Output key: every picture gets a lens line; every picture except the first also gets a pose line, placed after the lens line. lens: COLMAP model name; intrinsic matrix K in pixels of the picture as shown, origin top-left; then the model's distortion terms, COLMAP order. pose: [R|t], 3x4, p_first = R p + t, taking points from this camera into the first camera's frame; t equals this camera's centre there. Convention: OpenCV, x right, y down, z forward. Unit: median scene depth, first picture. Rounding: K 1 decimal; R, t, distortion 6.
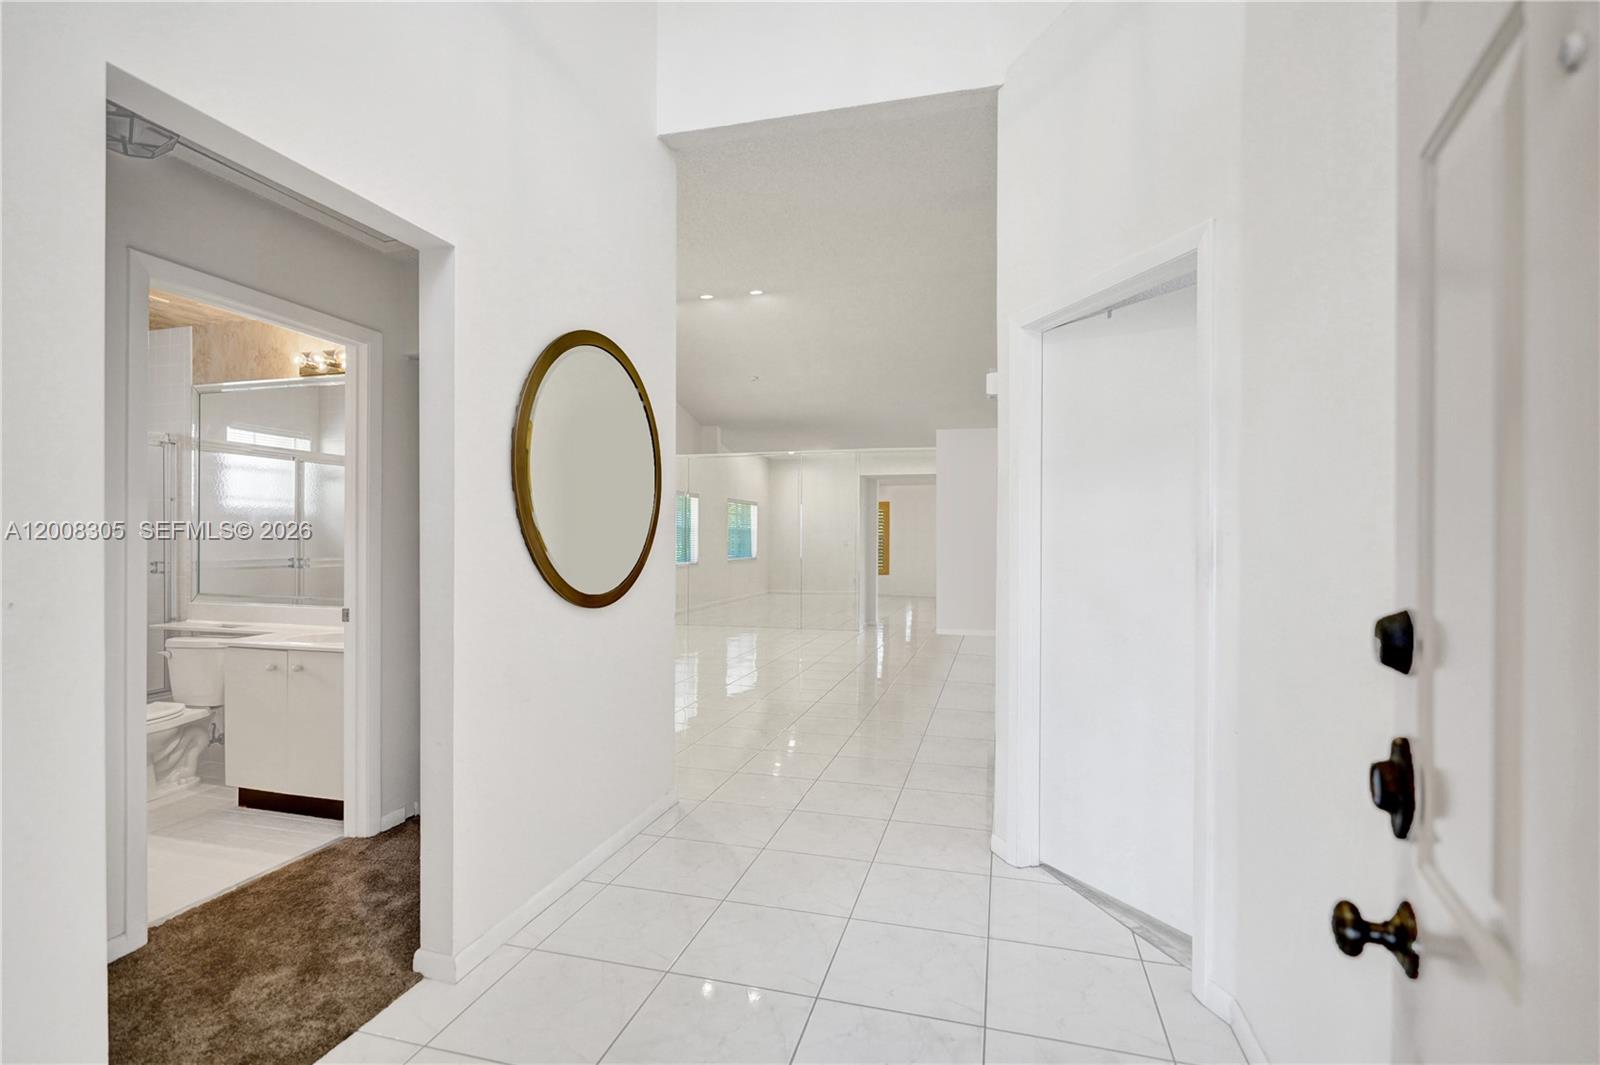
lens RADIAL K [[747.4, 0, 797.0], [0, 747.4, 537.2], [0, 0, 1]] dist [-0.002612, -0.000279]
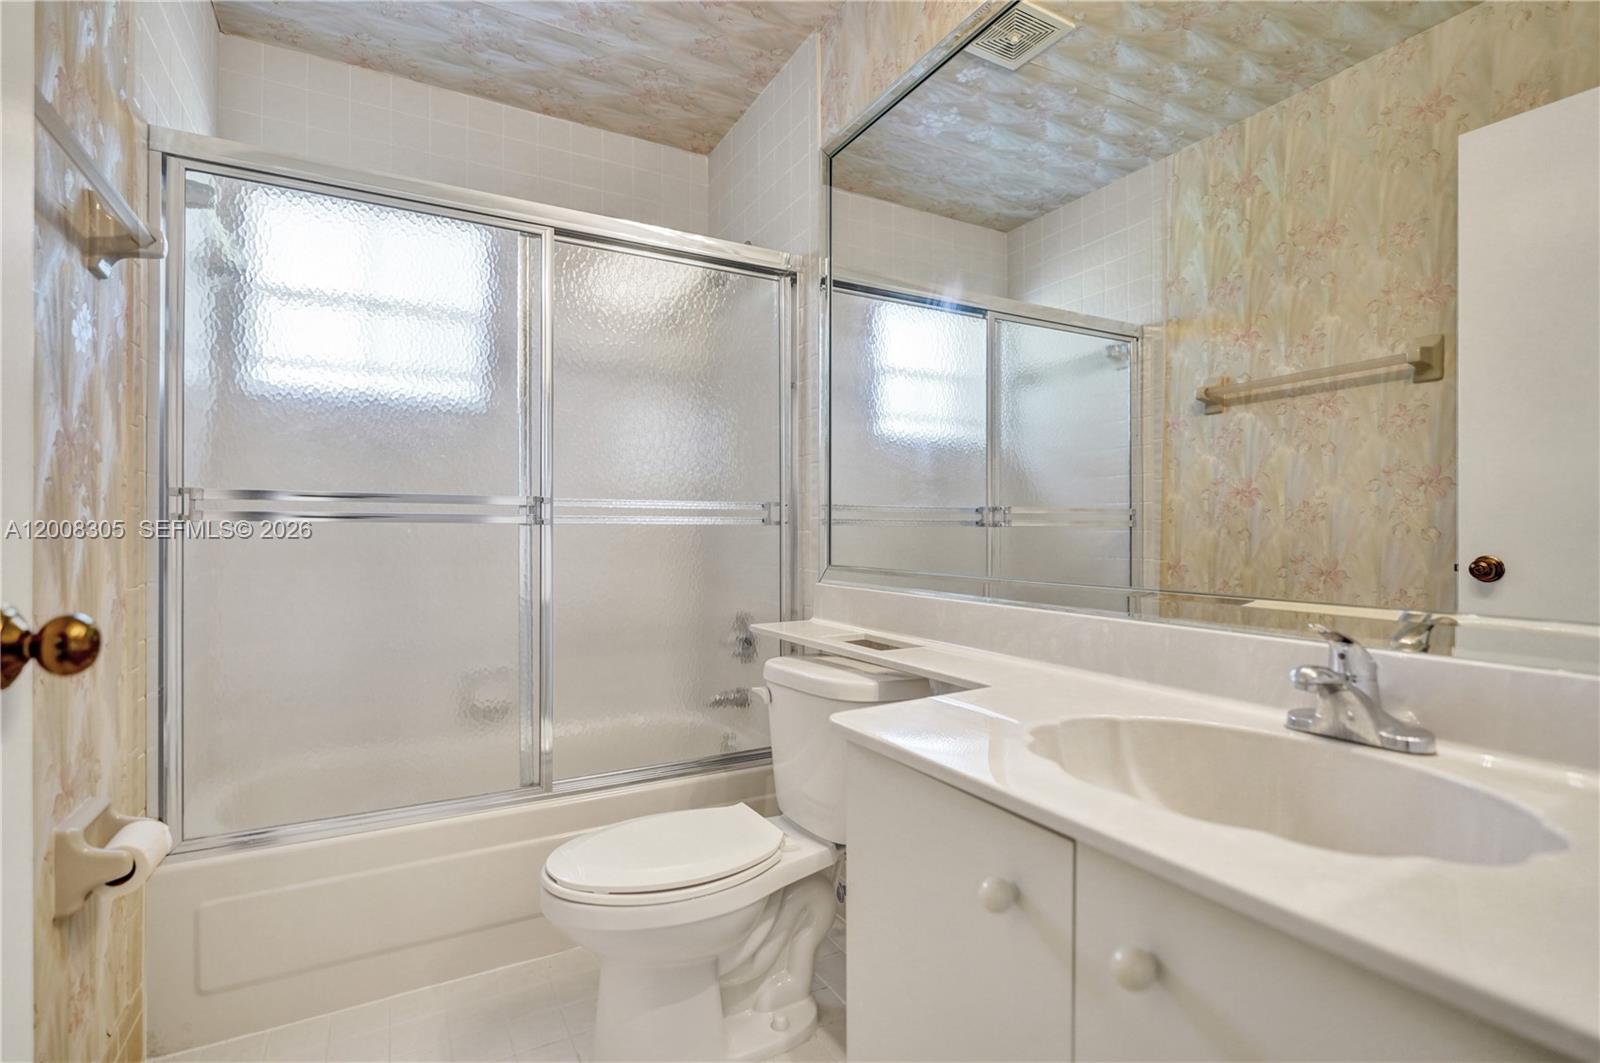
lens RADIAL K [[760.4, 0, 800.0], [0, 760.4, 531.5], [0, 0, 1]] dist [-0.000938, 0.000178]
pose [[0.711909, -0.004070, -0.702260, -0.507390], [-0.001315, 0.999974, -0.007129, 0.062050], [0.702270, 0.005999, 0.711885, 0.688451]]
